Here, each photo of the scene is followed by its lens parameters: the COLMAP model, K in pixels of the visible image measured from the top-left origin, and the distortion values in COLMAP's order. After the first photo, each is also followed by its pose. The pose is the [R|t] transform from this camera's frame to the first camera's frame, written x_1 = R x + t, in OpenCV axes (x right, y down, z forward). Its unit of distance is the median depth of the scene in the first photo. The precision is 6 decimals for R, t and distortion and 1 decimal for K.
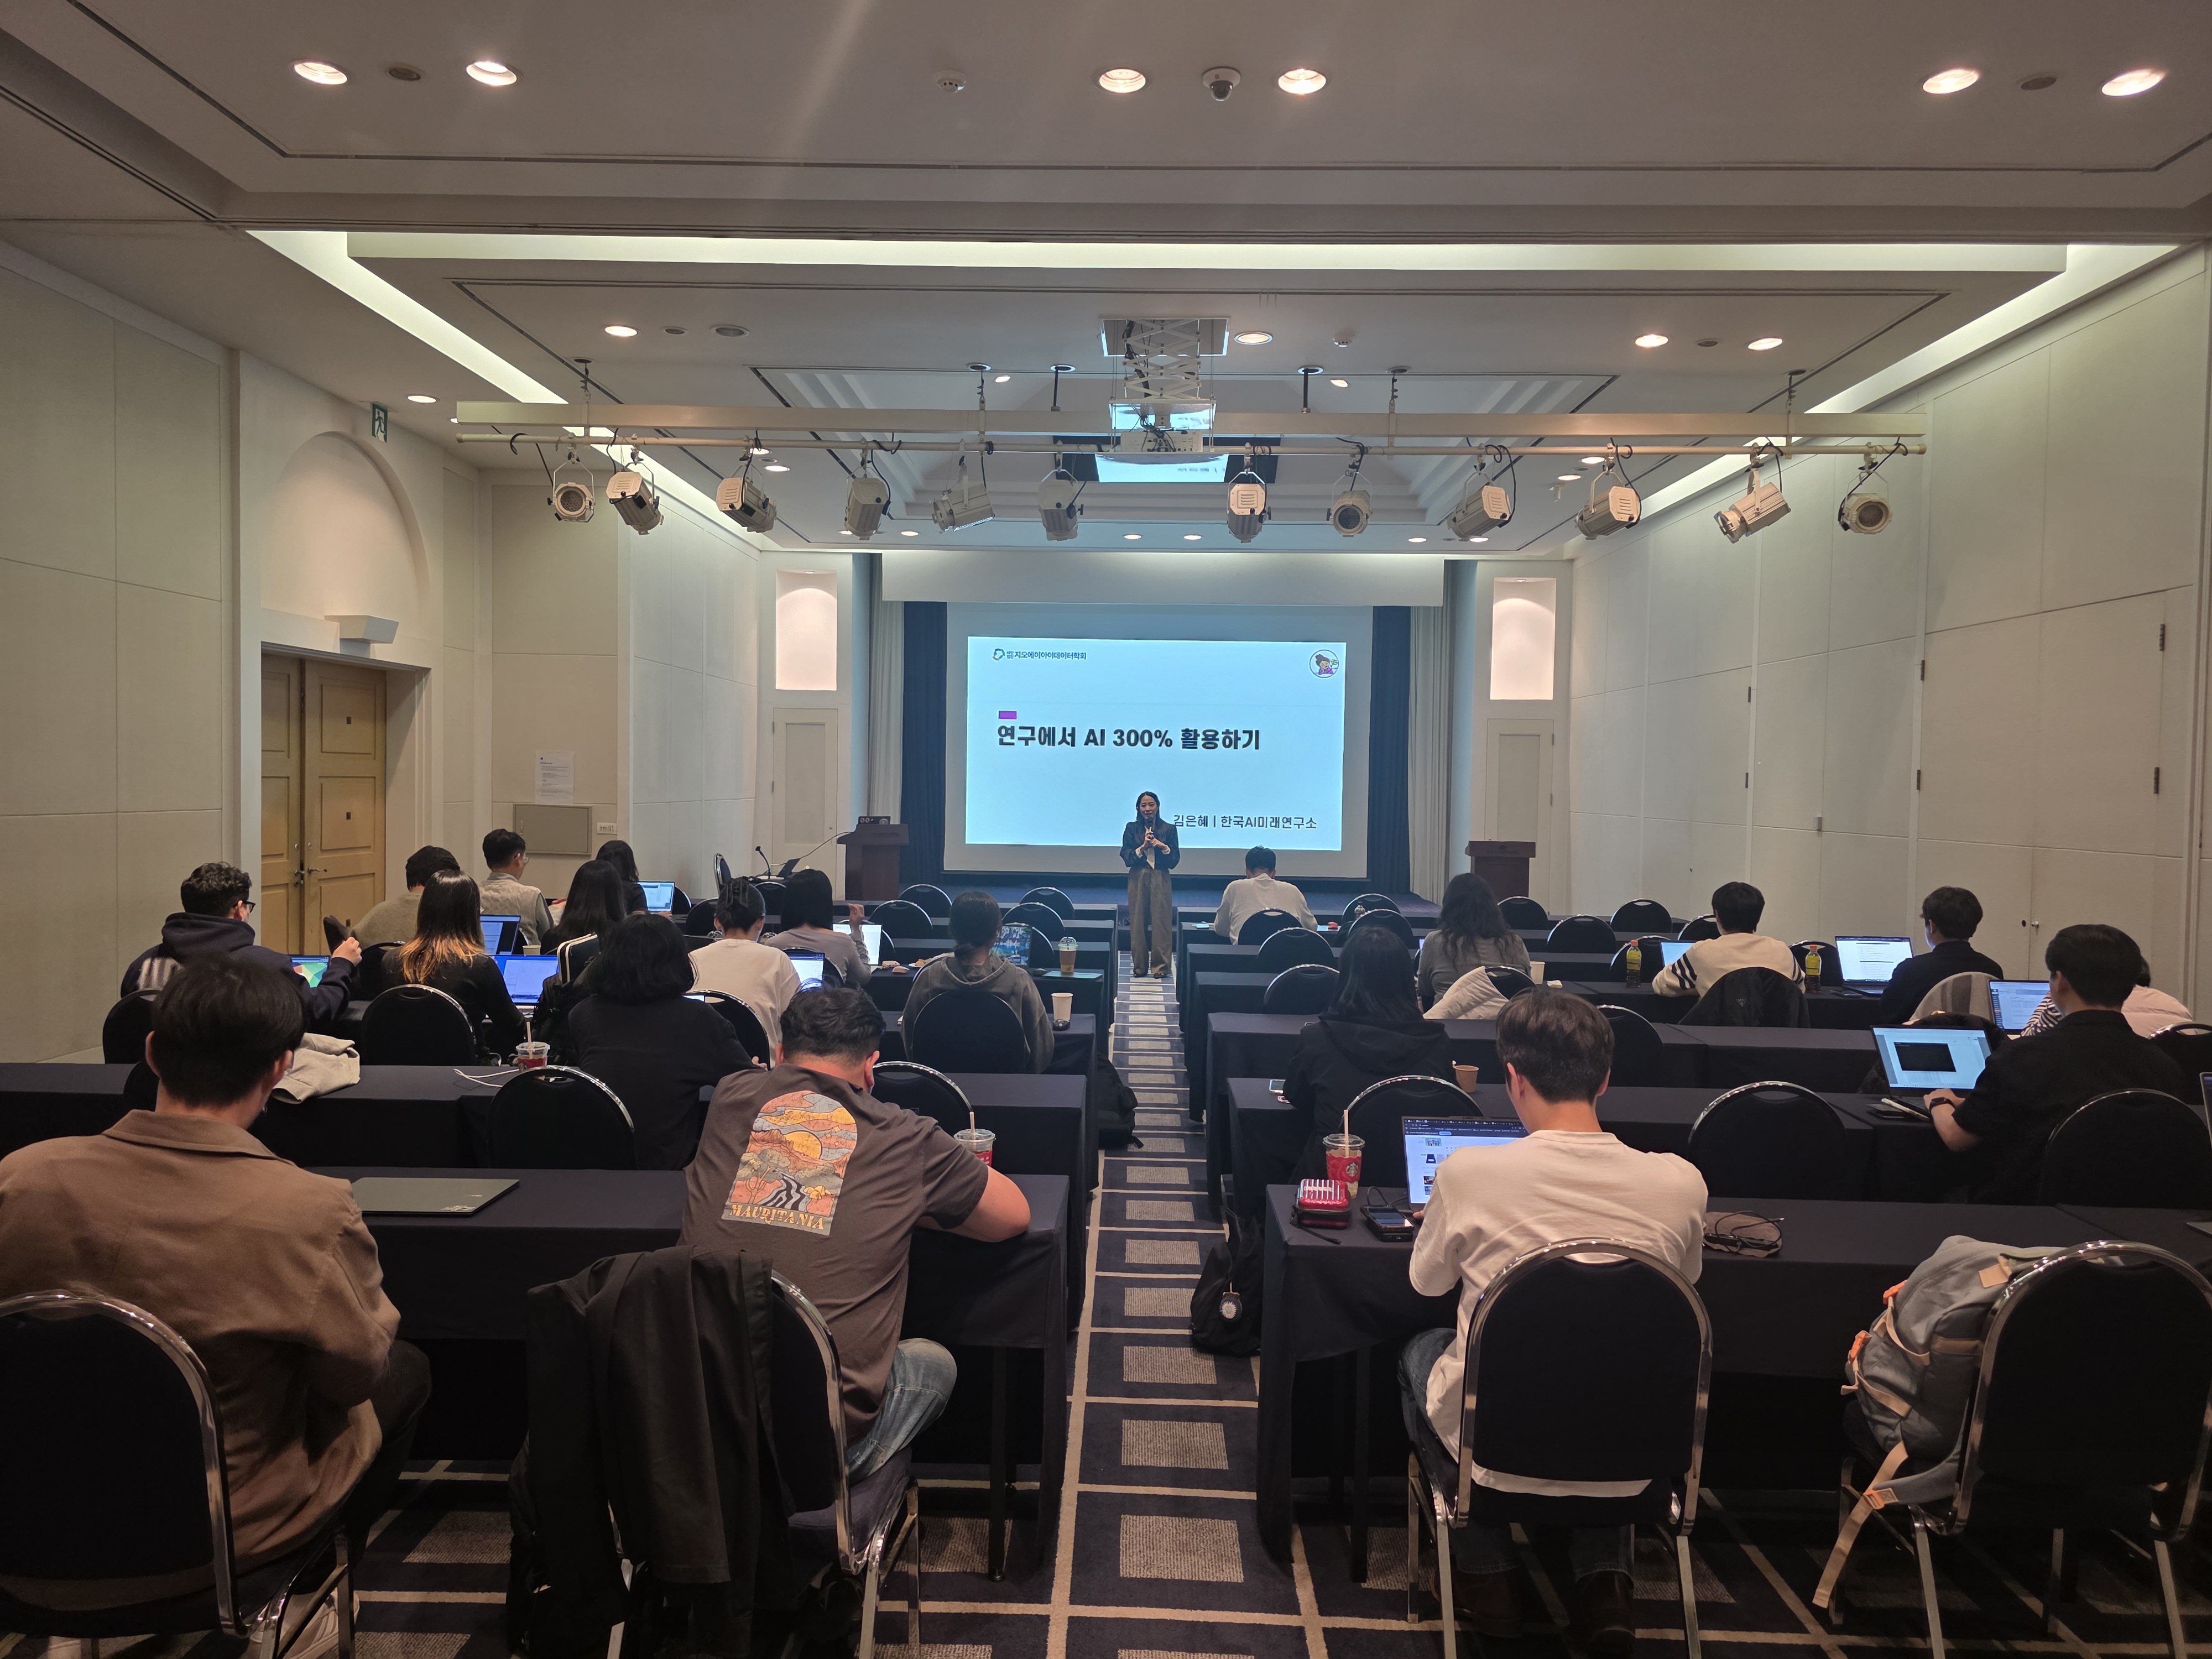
lens RADIAL K [[1482.1, 0, 1113.2], [0, 1482.1, 826.6], [0, 0, 1]] dist [0.063864, -0.063617]
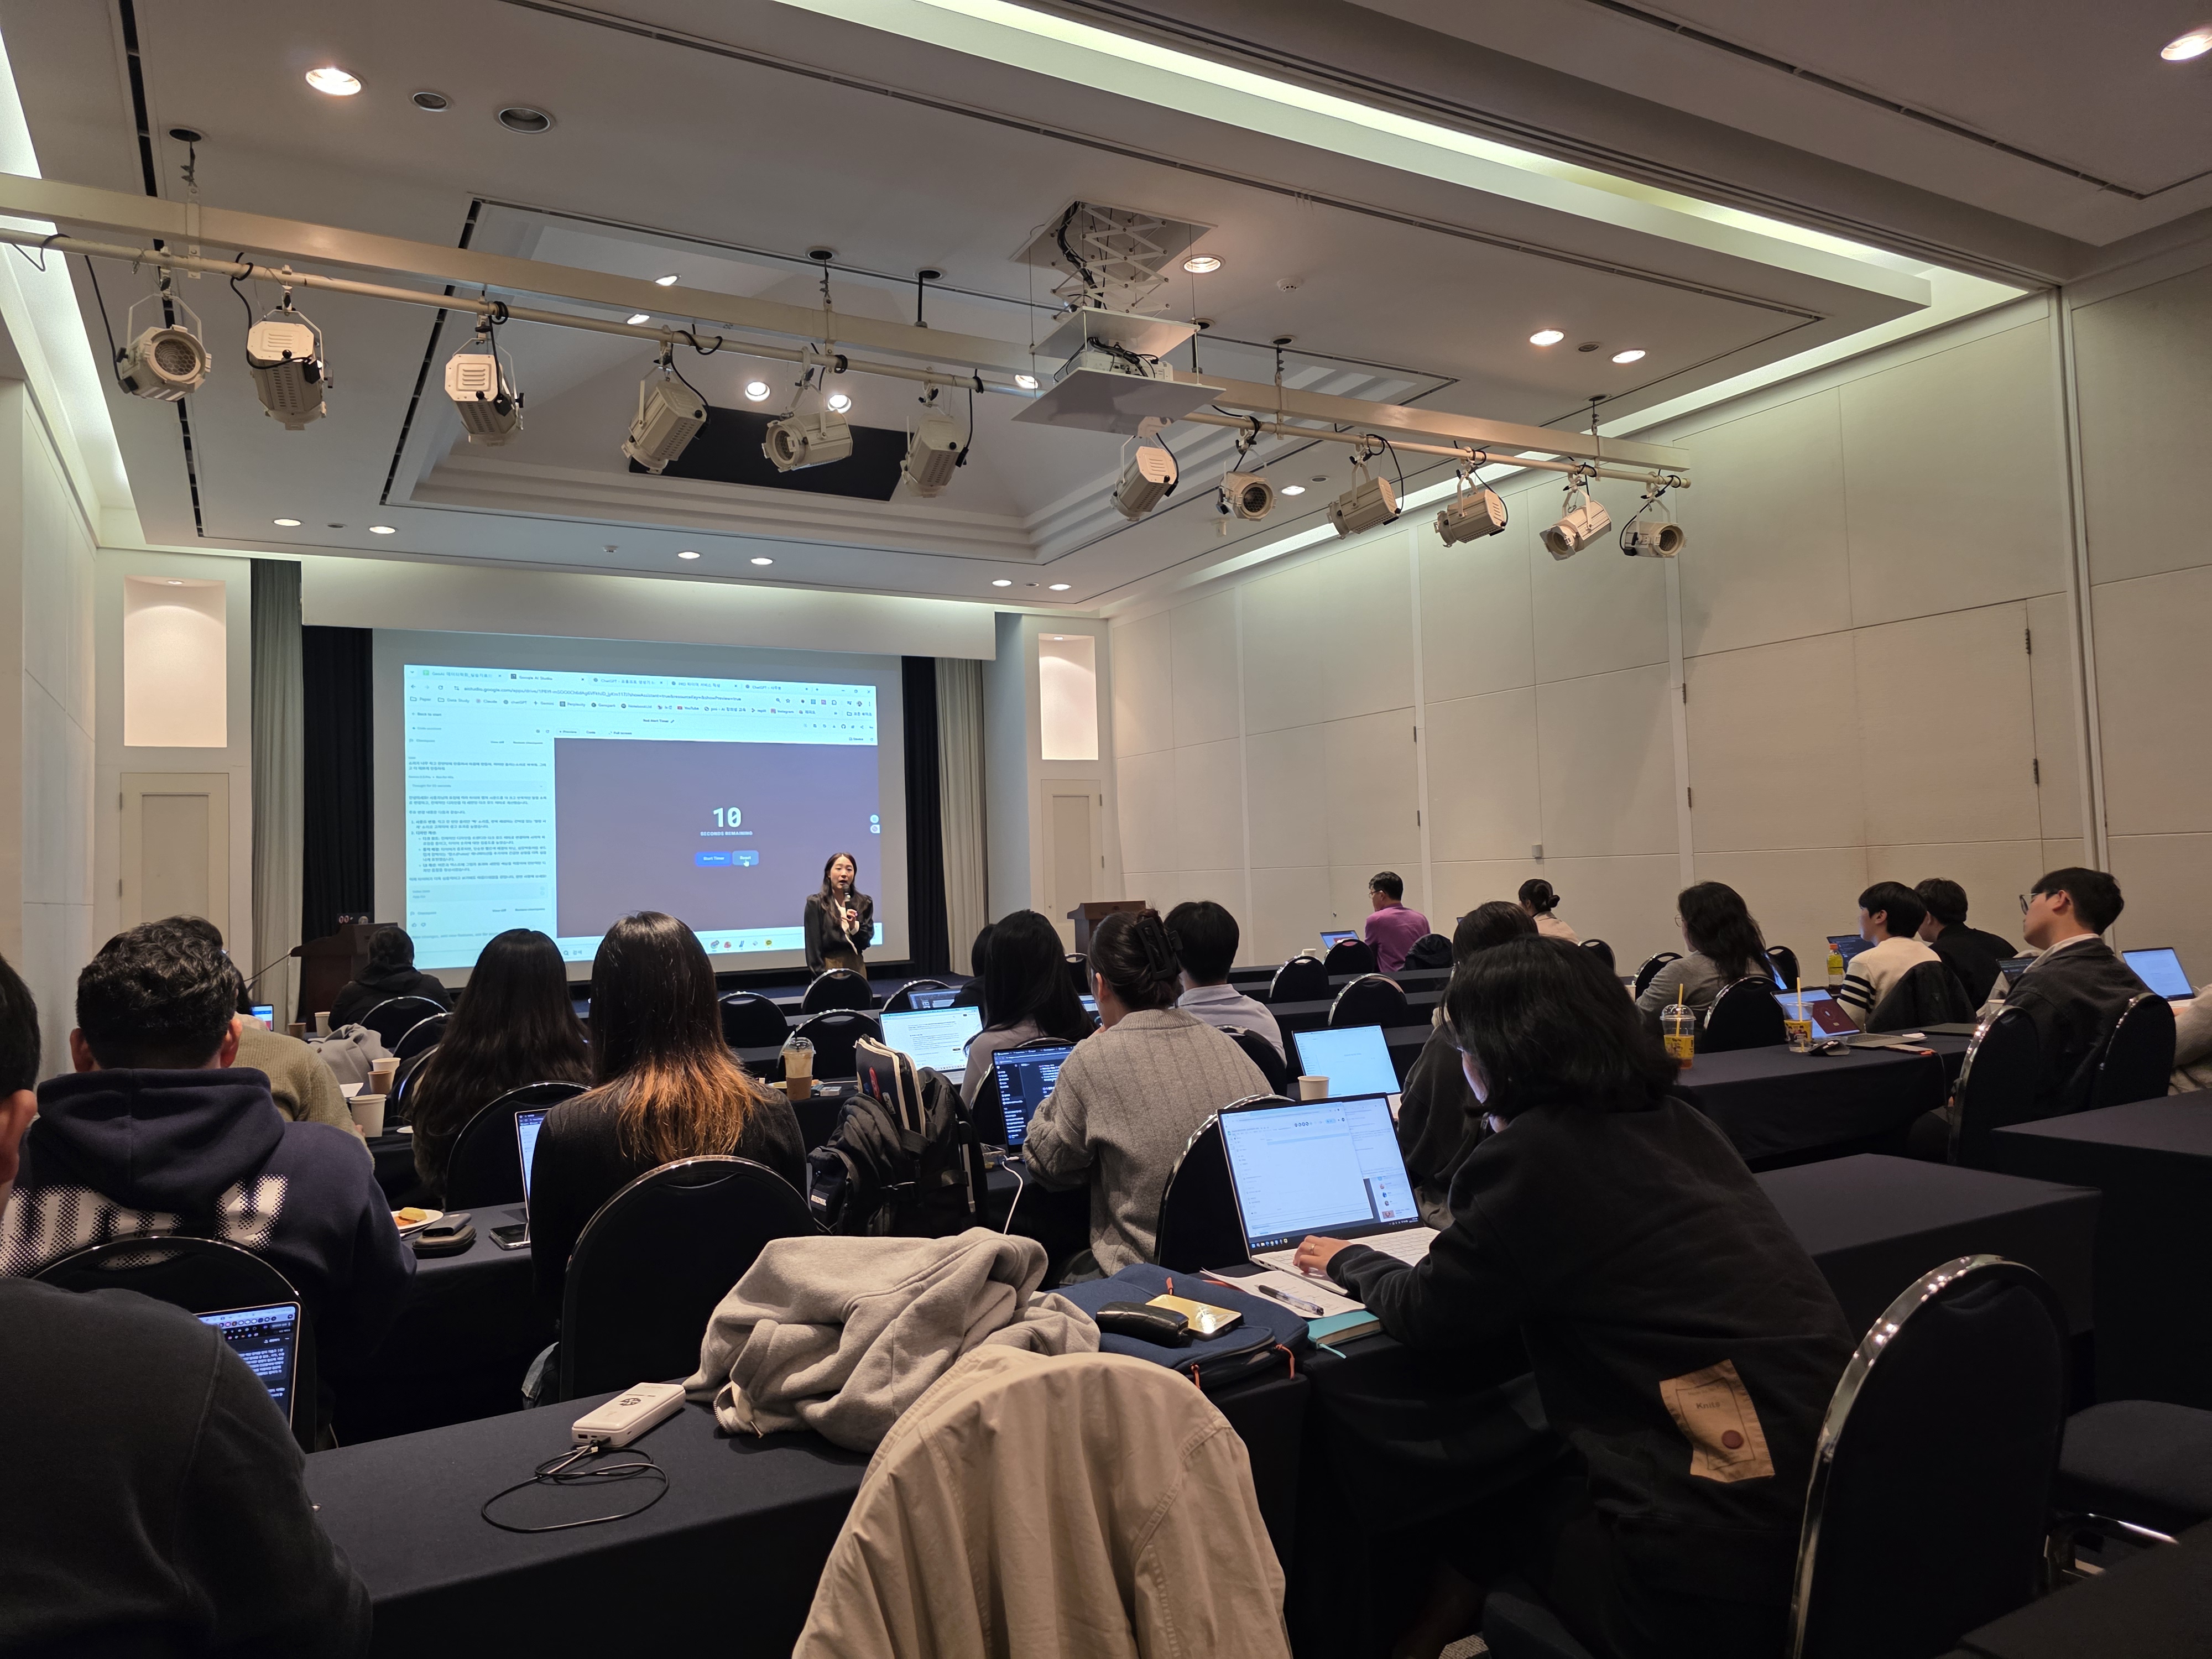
lens RADIAL K [[1480.3, 0, 1095.8], [0, 1480.3, 809.6], [0, 0, 1]] dist [0.063087, -0.059611]
pose [[0.862261, -0.019043, 0.506106, -0.358065], [0.061781, 0.995785, -0.067791, 0.023047], [-0.502682, 0.089721, 0.859803, 0.328530]]
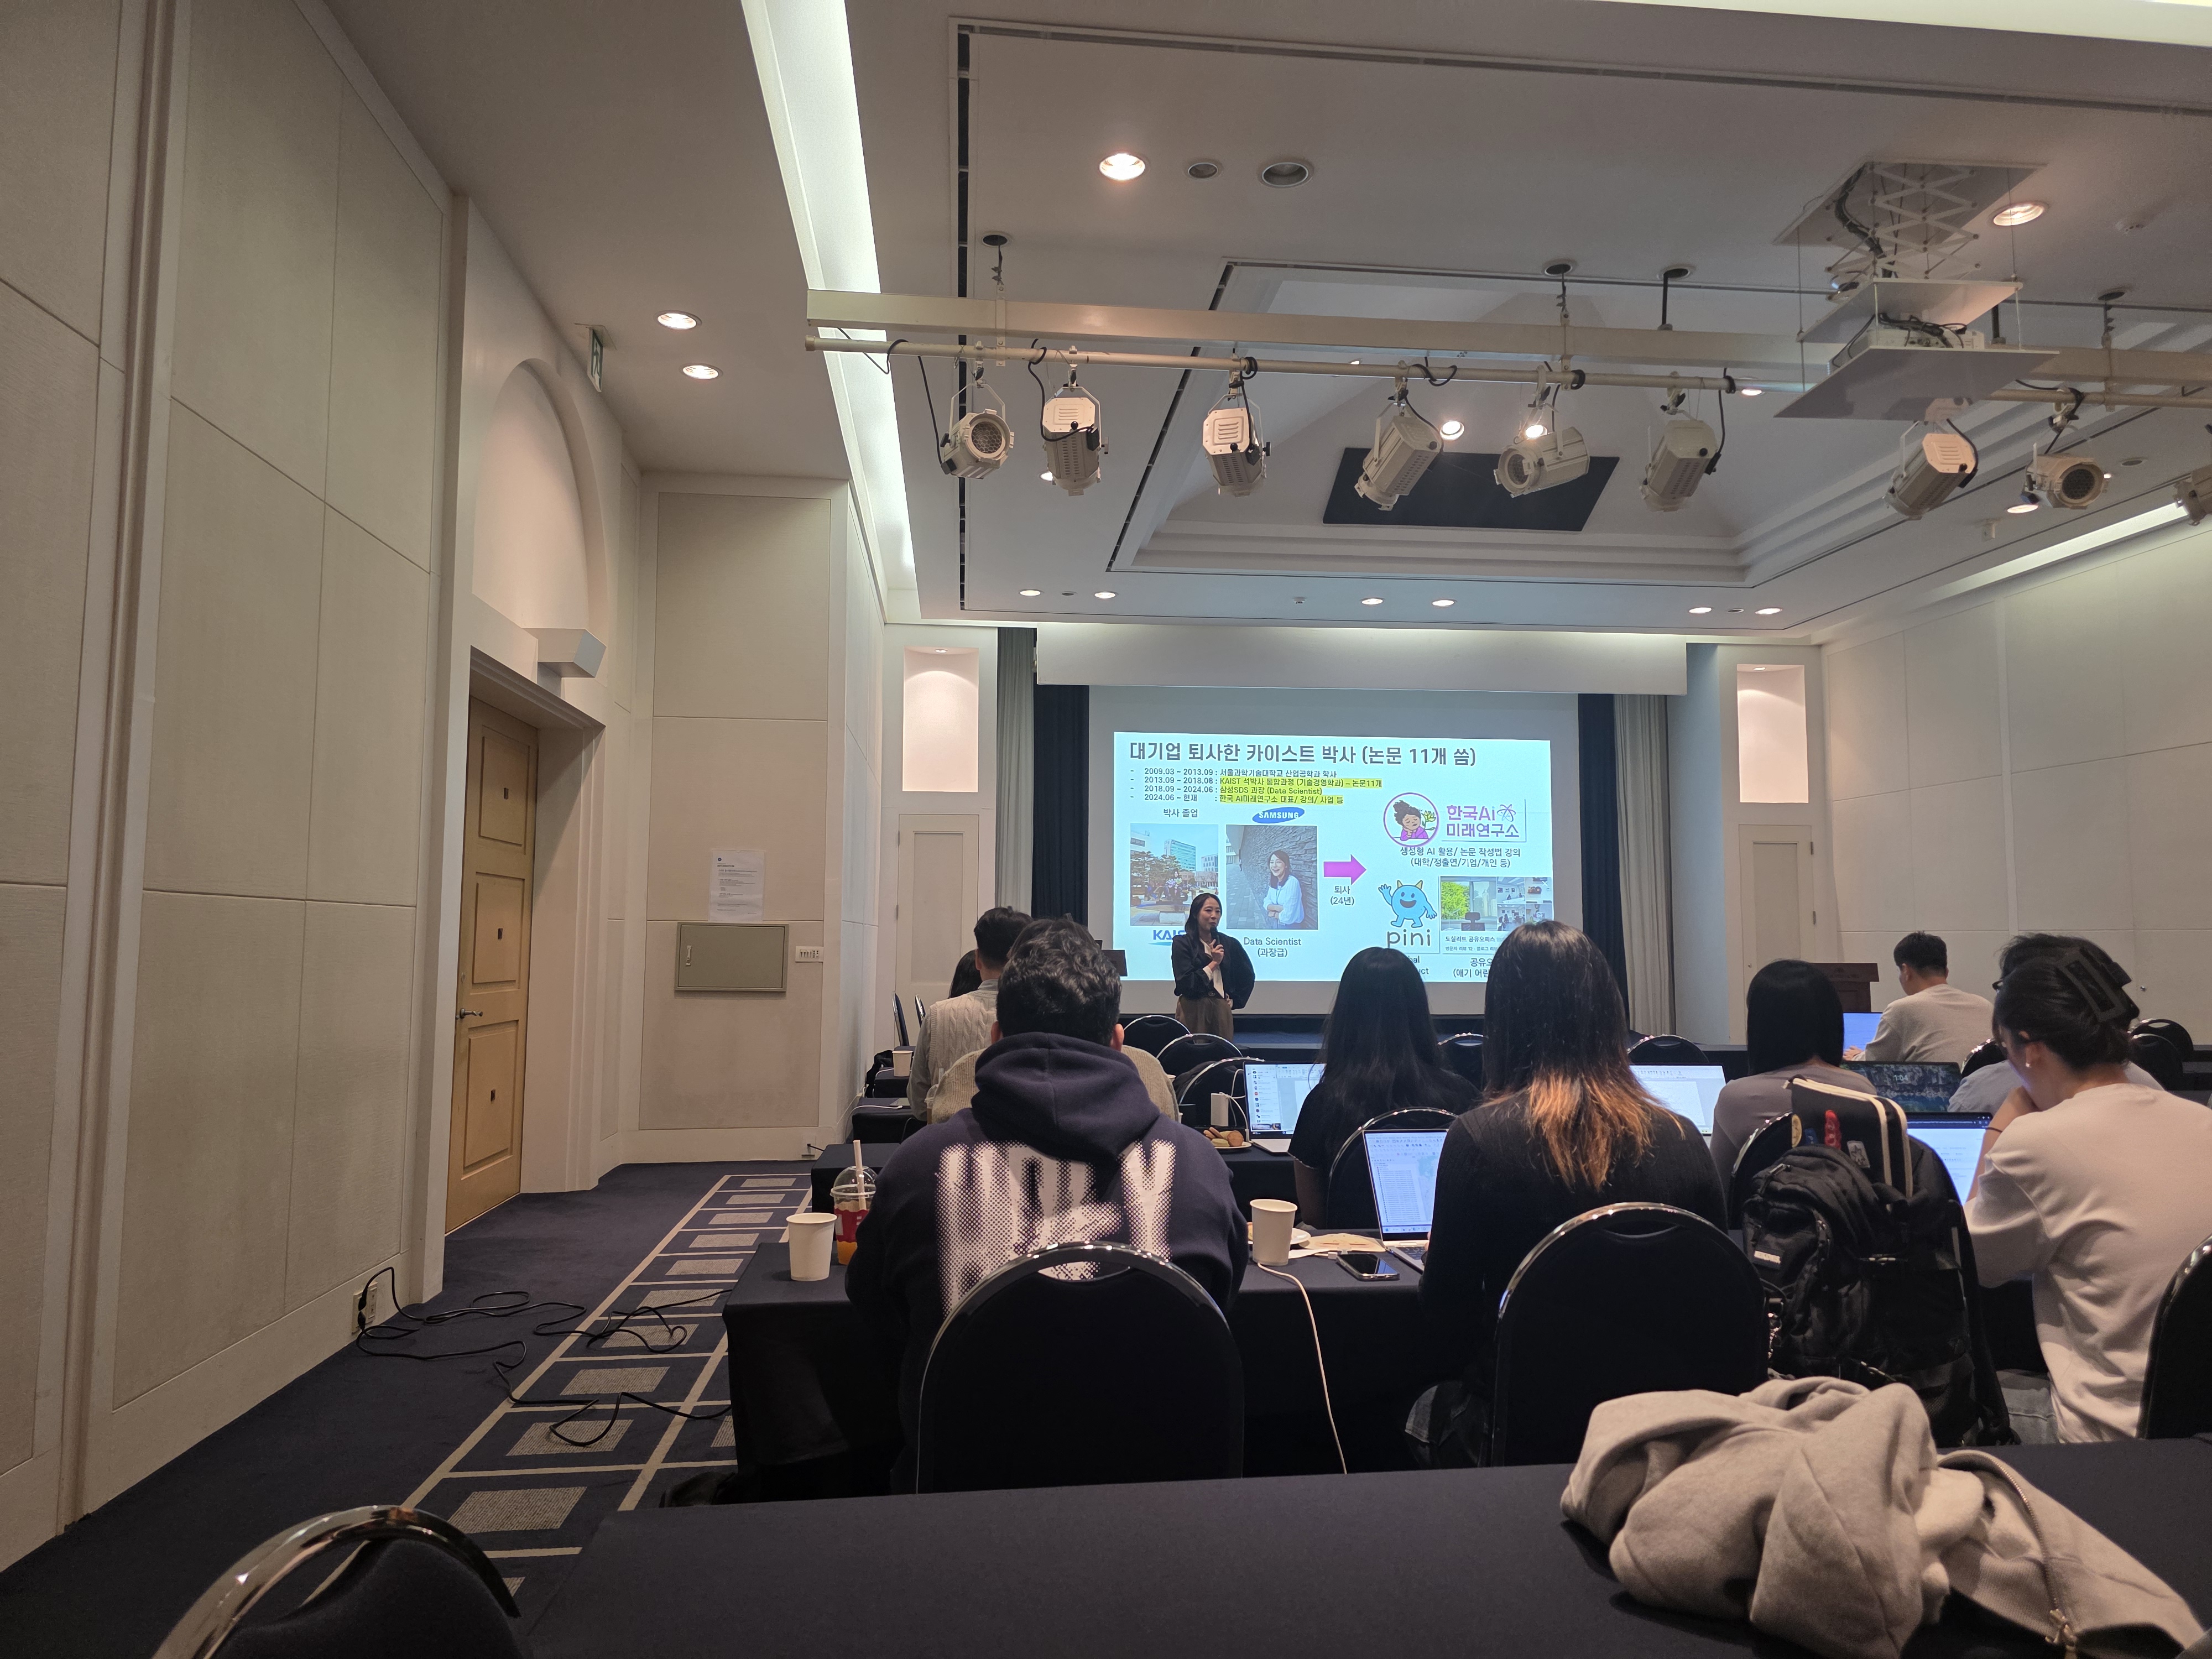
lens RADIAL K [[1467.3, 0, 1128.7], [0, 1467.3, 817.3], [0, 0, 1]] dist [0.070875, -0.063843]
pose [[0.991235, -0.002484, 0.132088, -0.392354], [0.017375, 0.993590, -0.111697, 0.024983], [-0.130964, 0.113013, 0.984925, 0.370314]]
